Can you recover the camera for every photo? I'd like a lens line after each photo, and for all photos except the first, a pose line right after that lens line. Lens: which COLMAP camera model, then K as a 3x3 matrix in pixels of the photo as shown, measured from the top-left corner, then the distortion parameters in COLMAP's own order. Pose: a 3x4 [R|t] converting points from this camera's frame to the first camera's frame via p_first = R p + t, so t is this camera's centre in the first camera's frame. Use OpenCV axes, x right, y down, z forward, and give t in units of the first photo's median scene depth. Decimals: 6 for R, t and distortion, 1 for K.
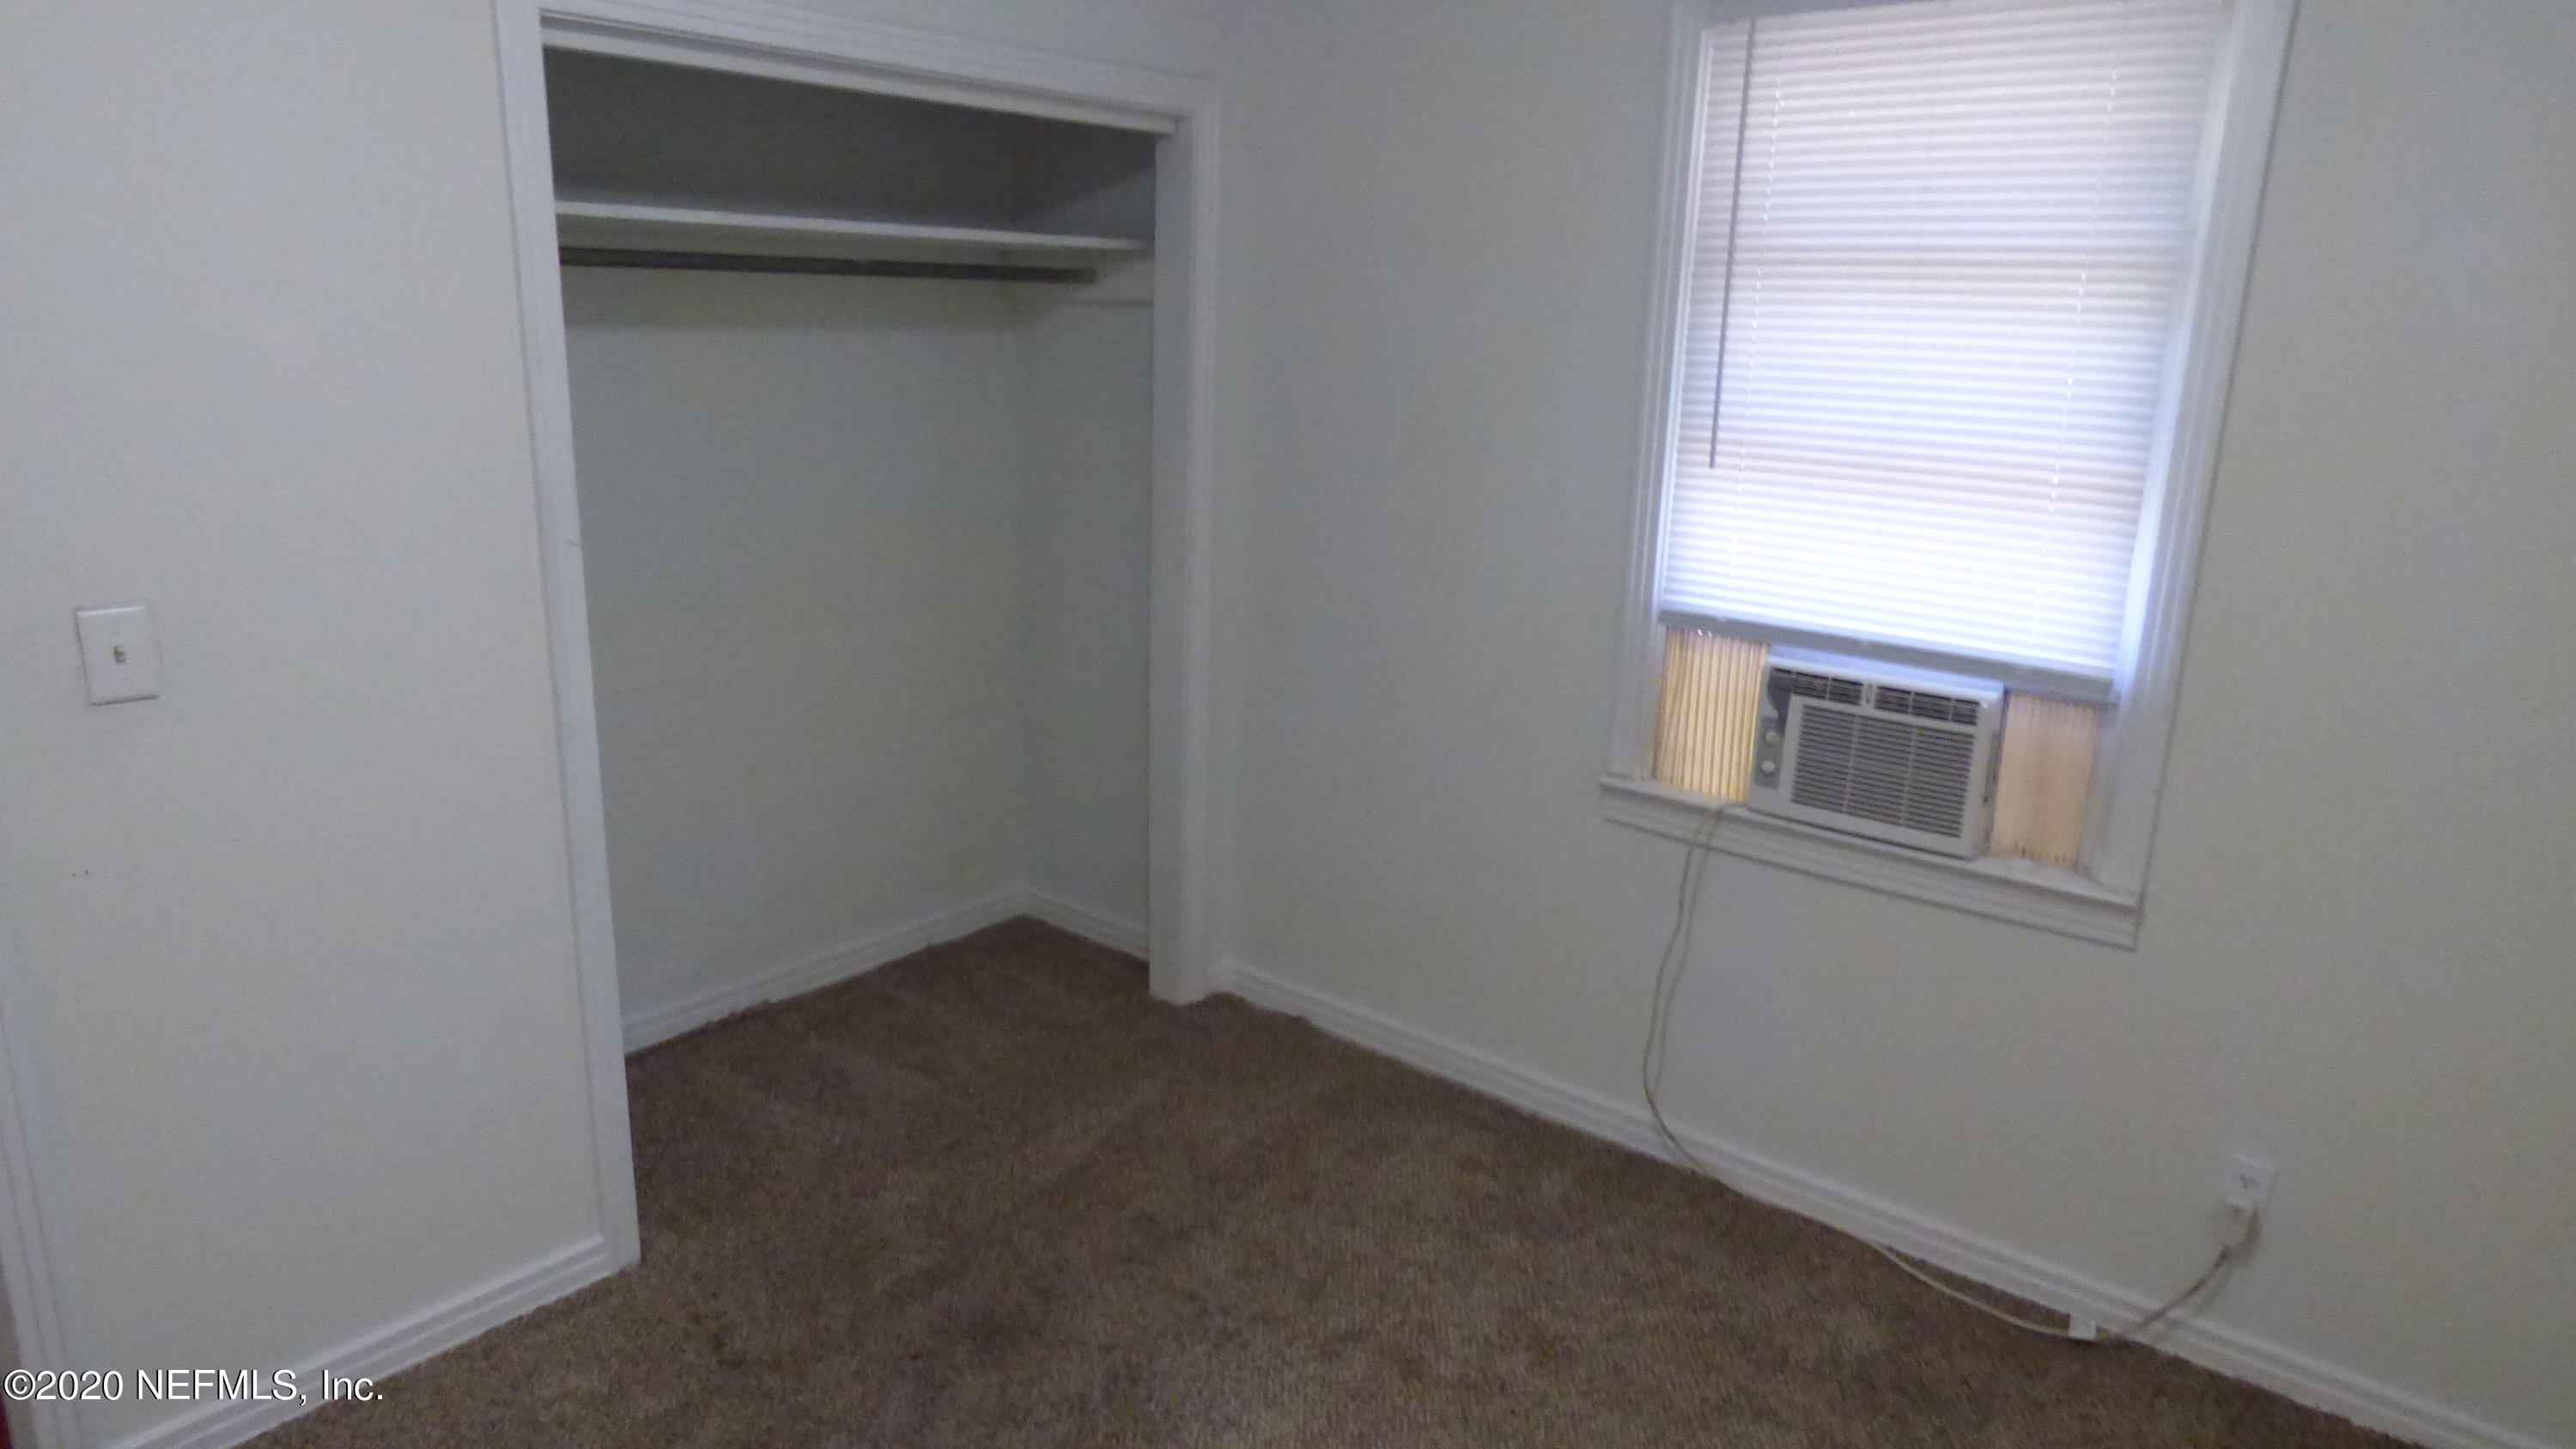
lens RADIAL K [[1582.7, 0, 1288.0], [0, 1582.7, 724.5], [0, 0, 1]] dist [0.000948, -0.019360]
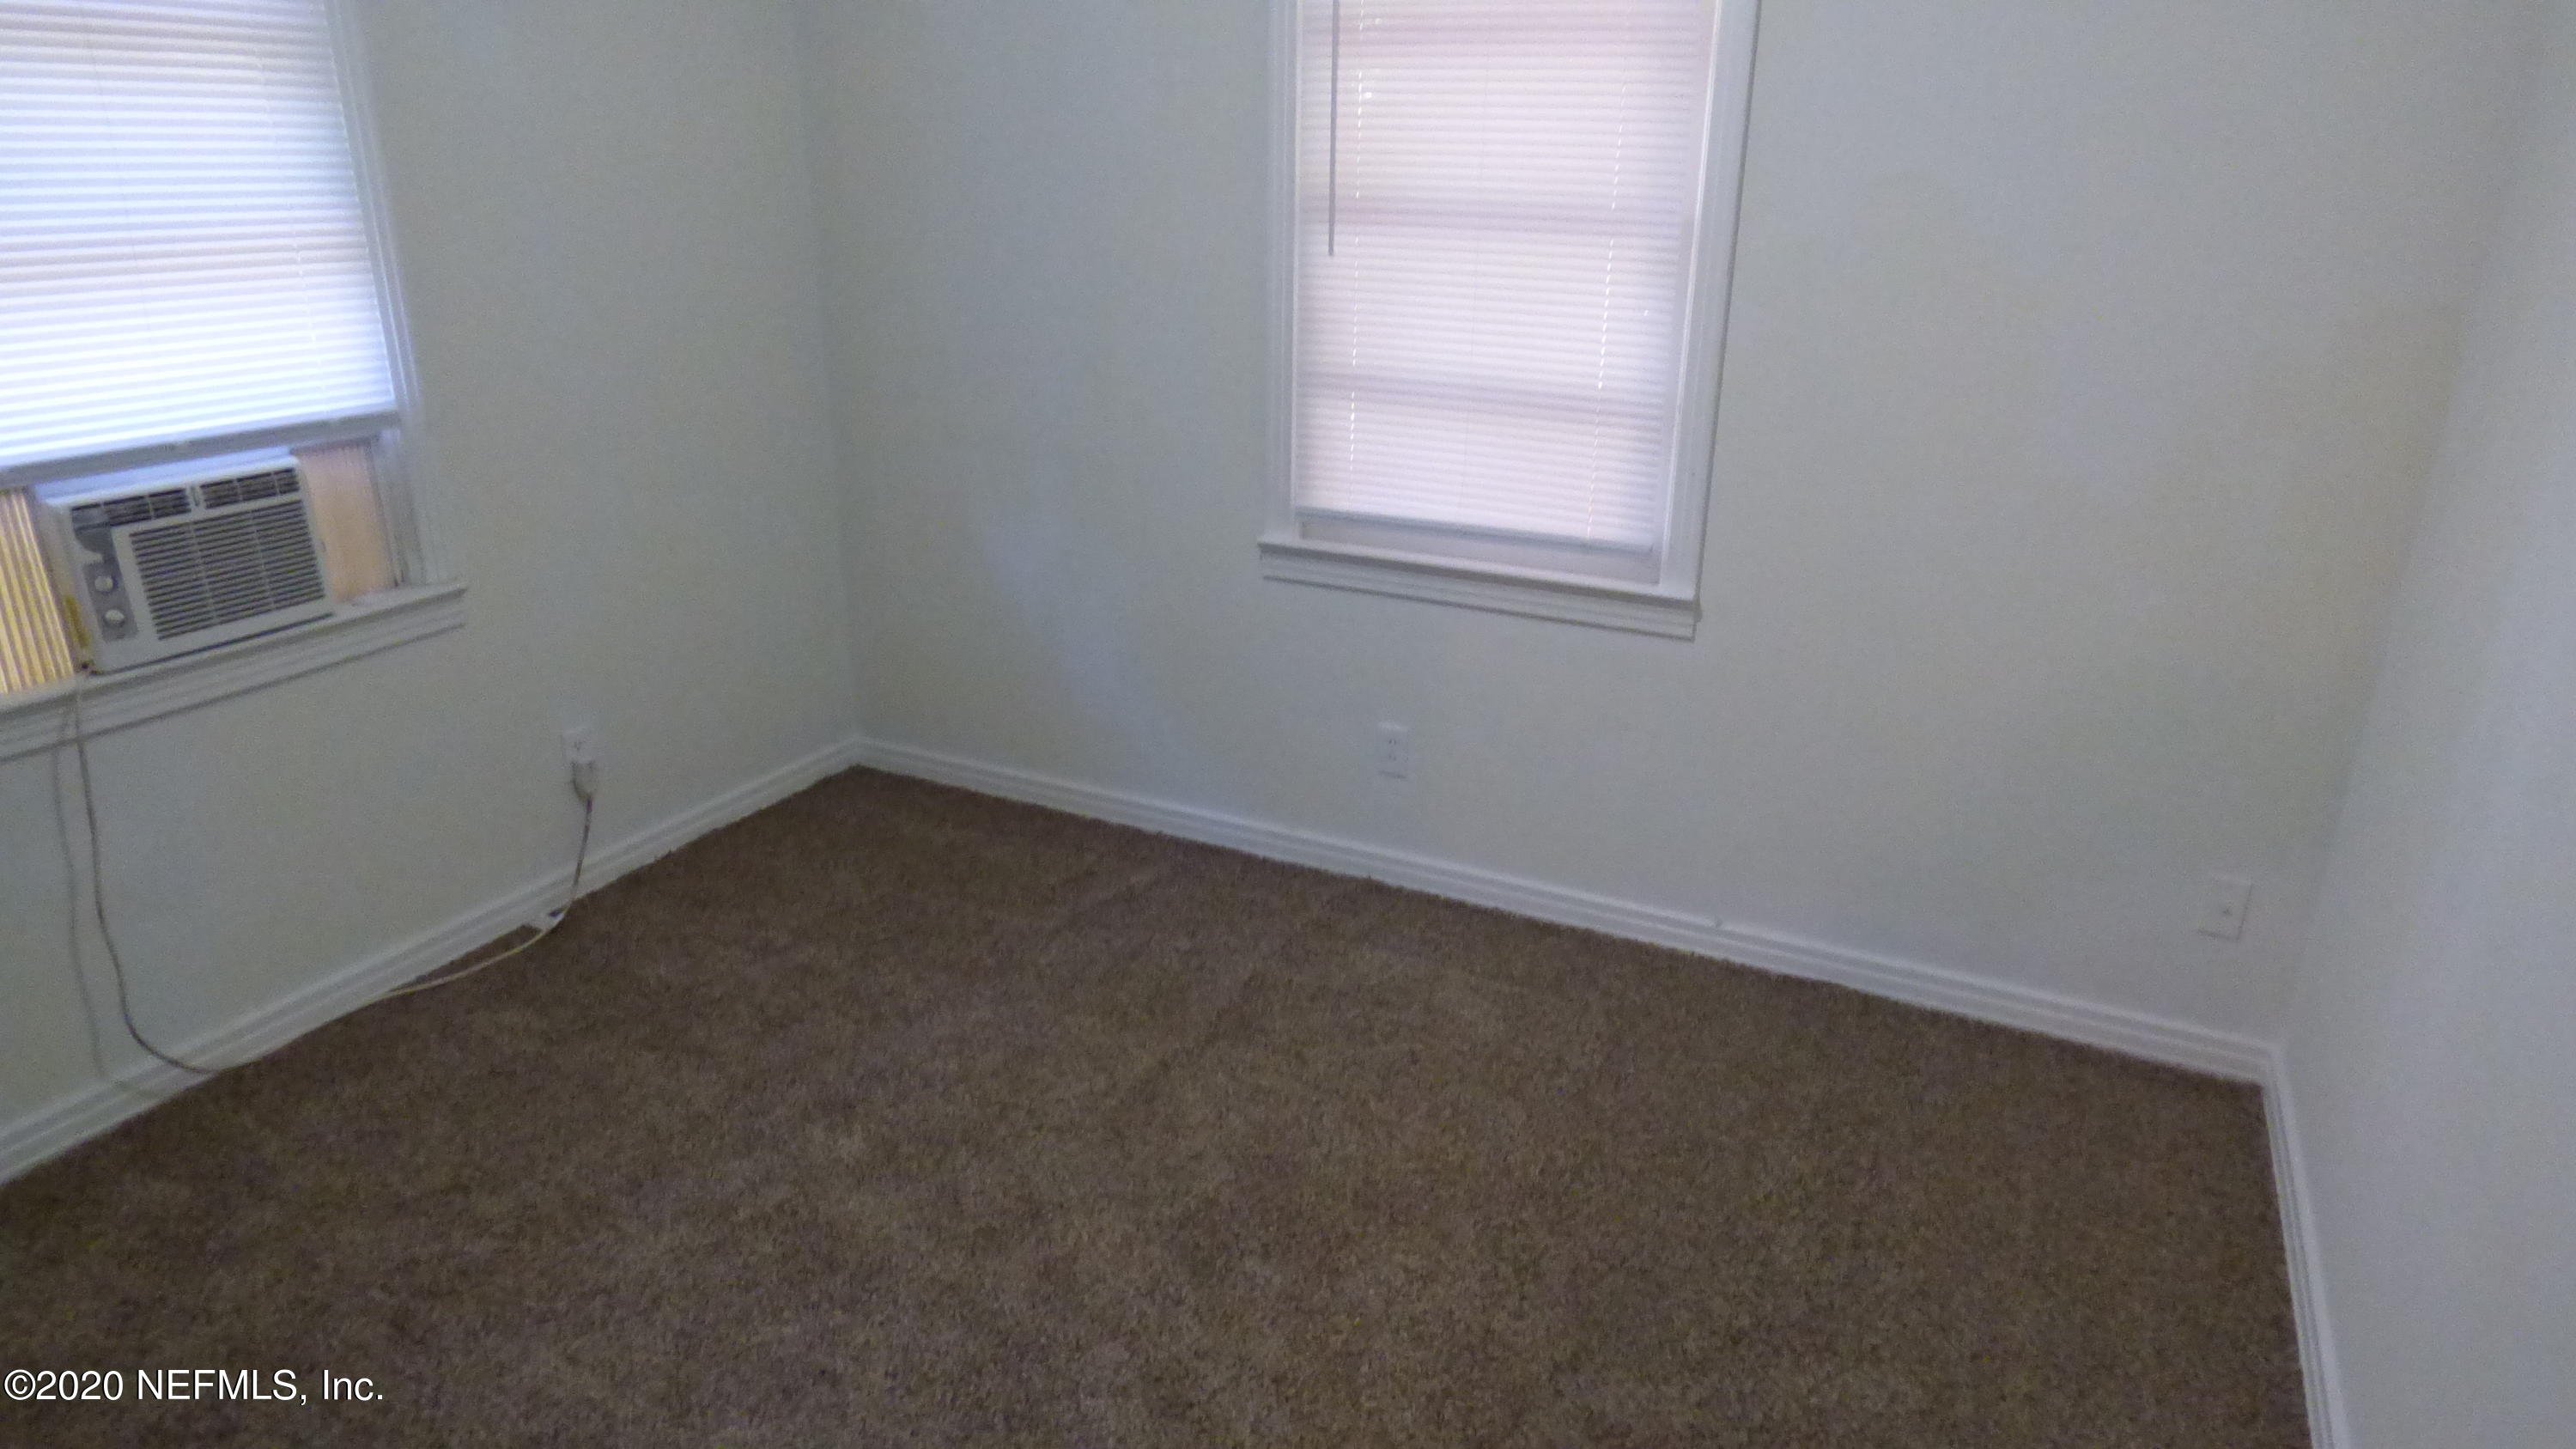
lens RADIAL K [[1582.7, 0, 1288.0], [0, 1582.7, 724.5], [0, 0, 1]] dist [0.000948, -0.019360]
pose [[-0.241755, -0.366100, 0.898624, -0.698832], [0.221705, 0.880757, 0.418466, -0.149647], [-0.944670, 0.300395, -0.131761, 0.537490]]
